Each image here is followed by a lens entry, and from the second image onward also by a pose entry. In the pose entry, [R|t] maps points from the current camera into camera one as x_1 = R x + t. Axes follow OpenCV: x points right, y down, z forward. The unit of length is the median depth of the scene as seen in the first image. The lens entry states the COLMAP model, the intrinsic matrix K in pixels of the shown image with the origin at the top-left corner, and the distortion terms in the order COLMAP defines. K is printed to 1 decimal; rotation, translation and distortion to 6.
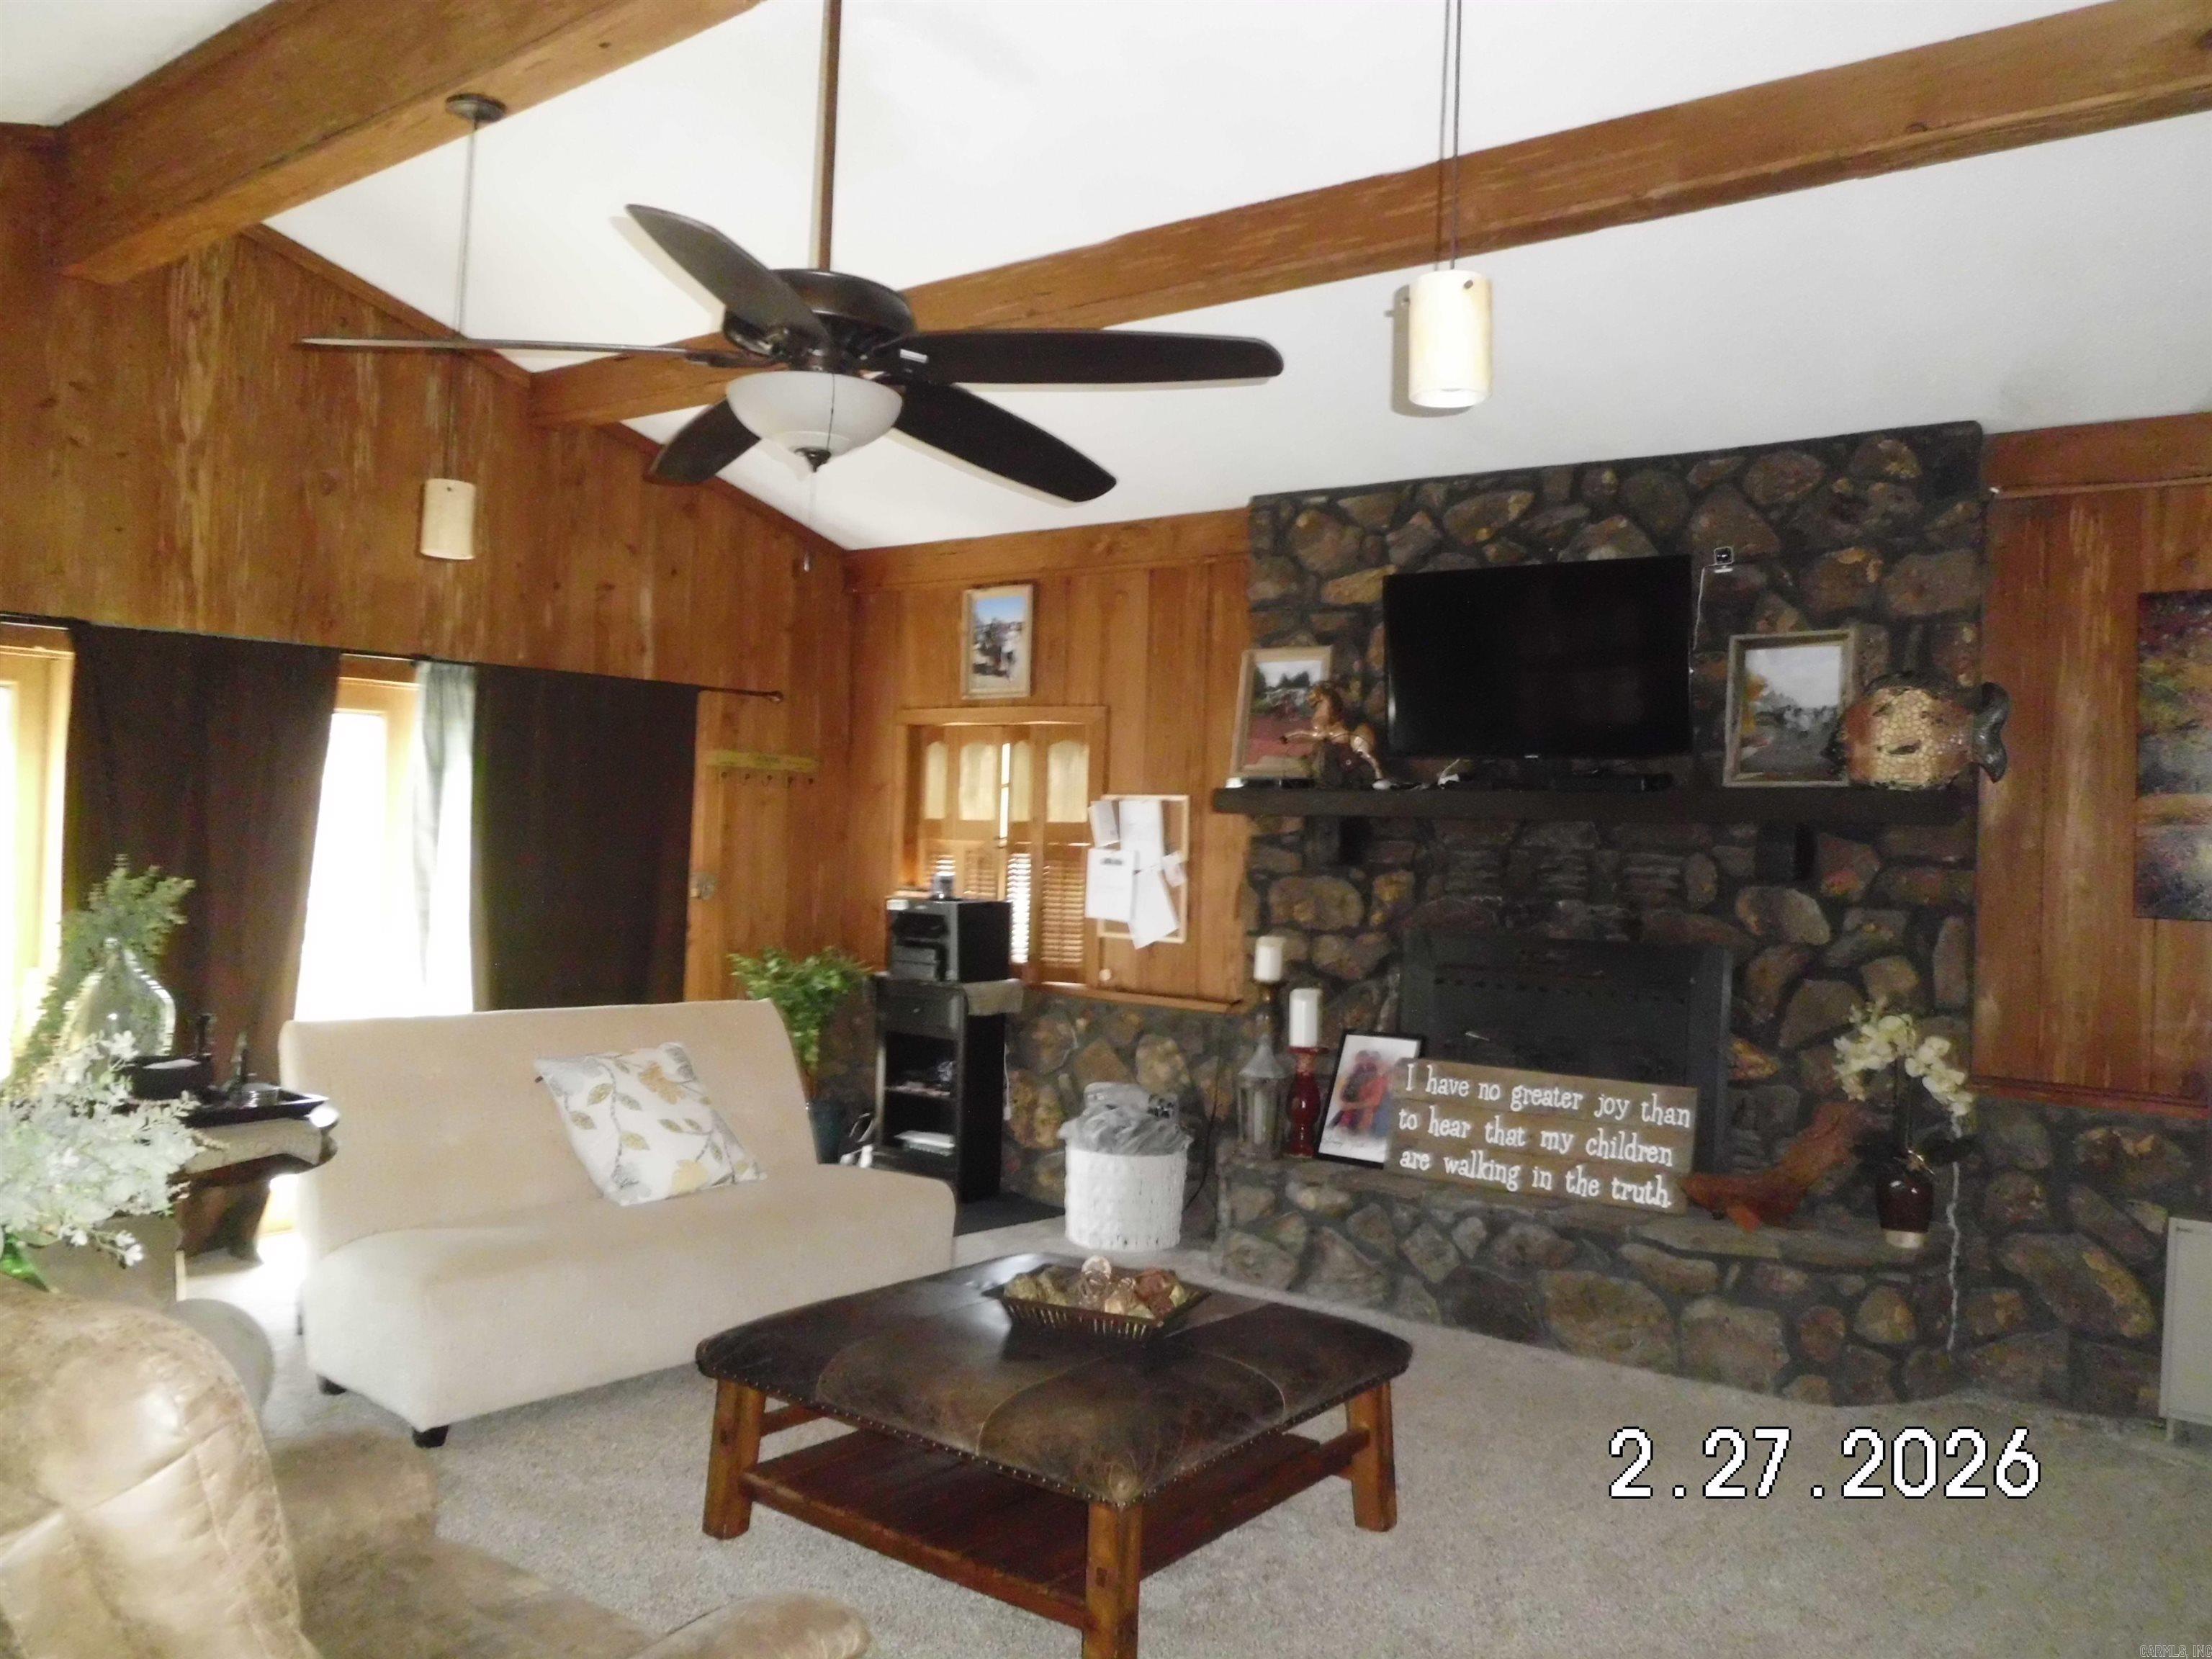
lens RADIAL K [[1789.0, 0, 1140.0], [0, 1789.0, 833.2], [0, 0, 1]] dist [-0.007789, -0.042651]
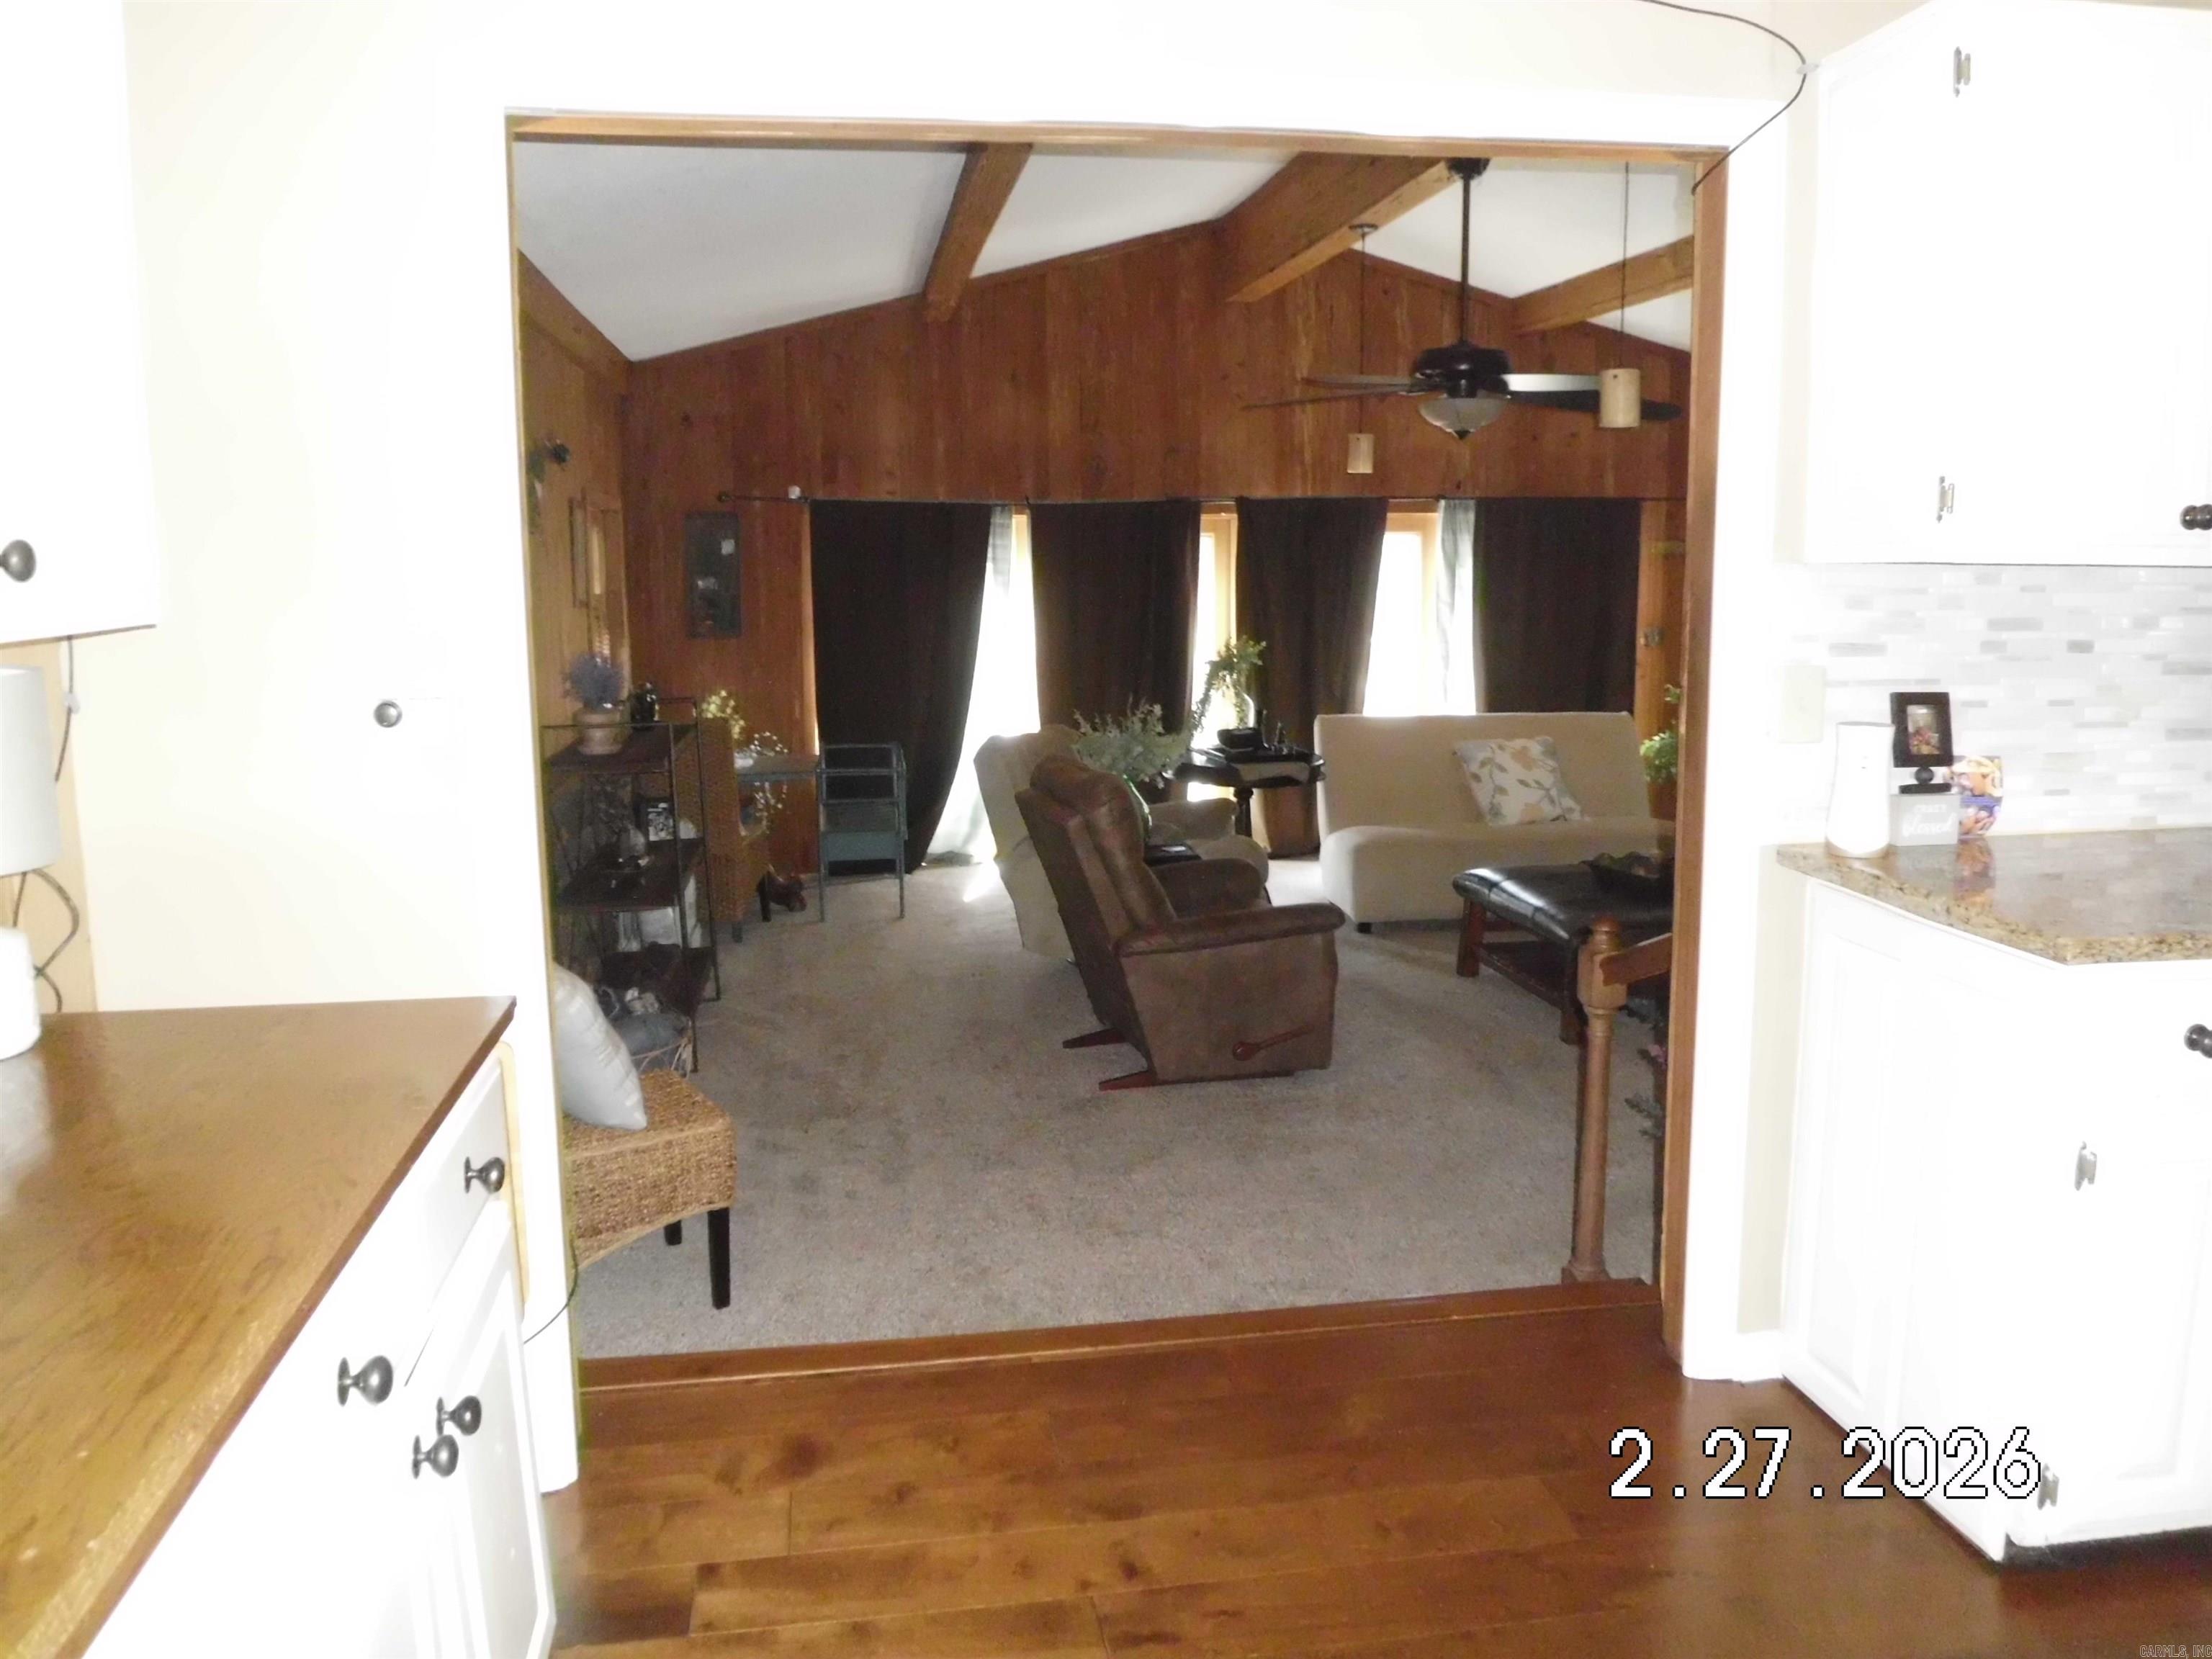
lens RADIAL K [[1789.0, 0, 1140.0], [0, 1789.0, 833.2], [0, 0, 1]] dist [-0.007789, -0.042651]
pose [[0.749936, 0.059407, -0.658838, 0.526232], [0.034442, 0.991102, 0.128571, -0.017101], [0.660613, -0.119111, 0.741217, -0.449771]]
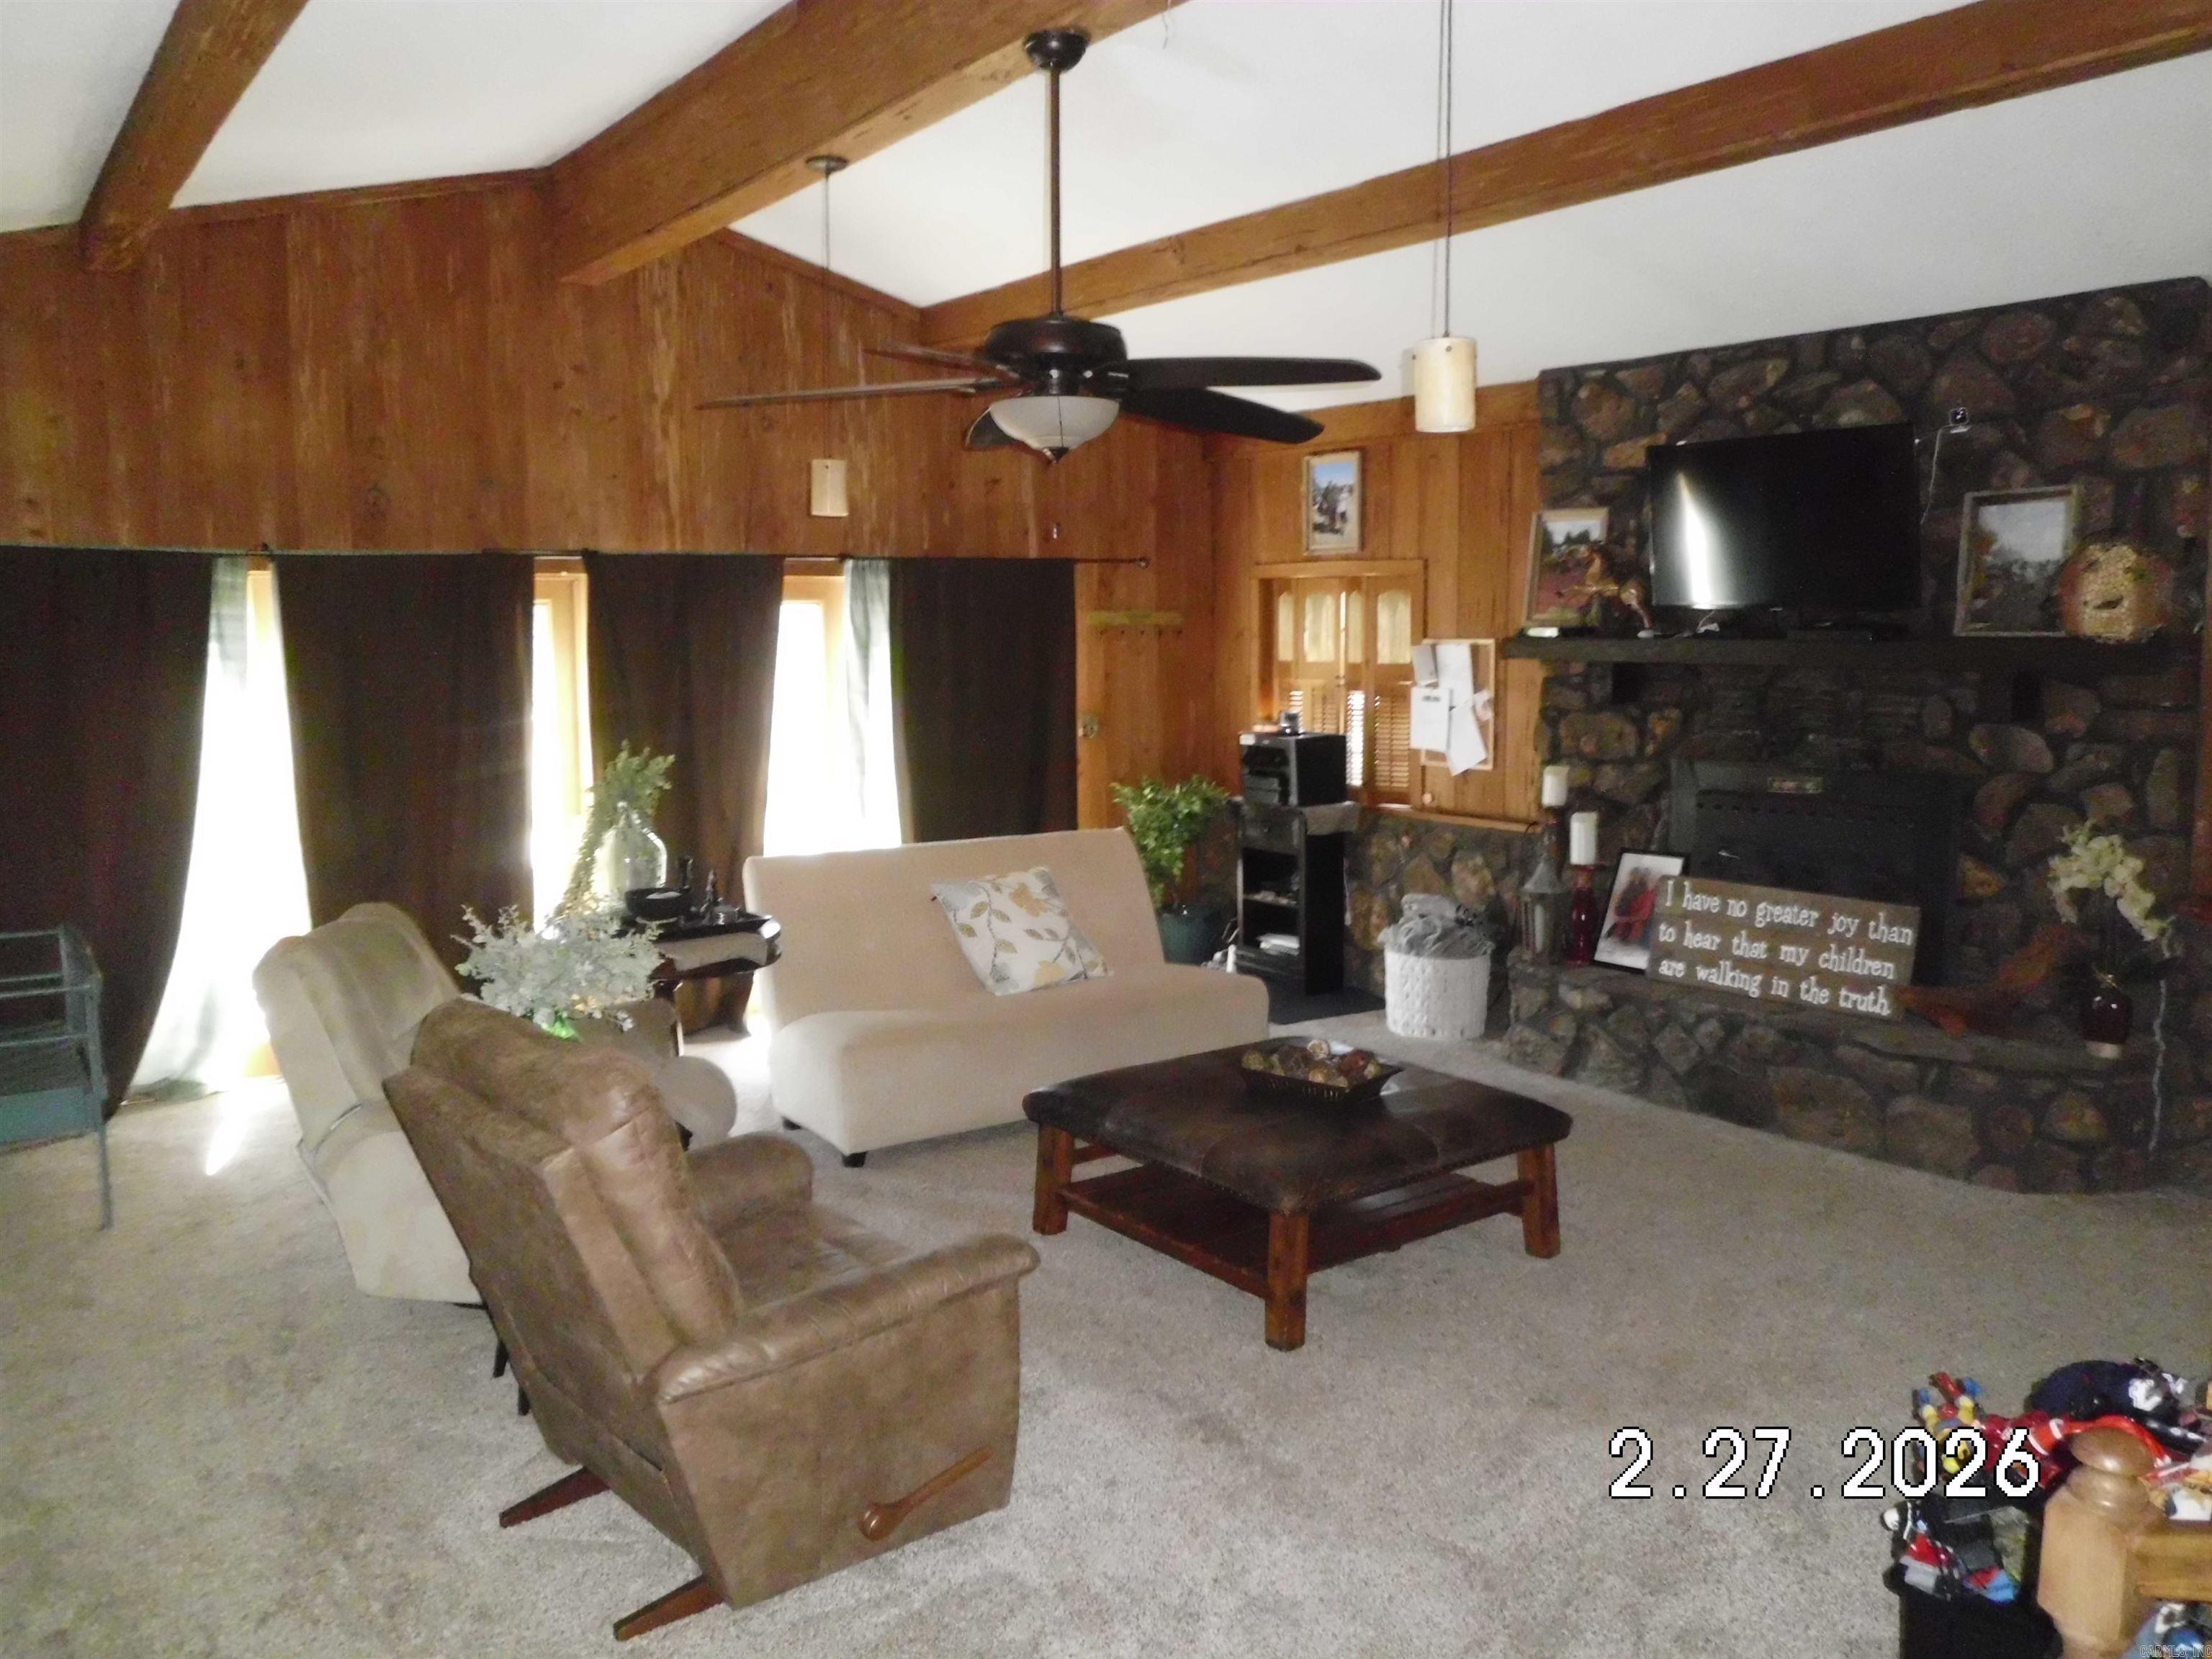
lens RADIAL K [[1719.7, 0, 1100.1], [0, 1719.7, 855.0], [0, 0, 1]] dist [-0.034044, -0.007526]
pose [[0.960857, -0.000754, -0.277045, 0.110154], [0.036680, 0.991539, 0.124518, -0.038524], [0.274607, -0.129806, 0.952755, -0.132064]]
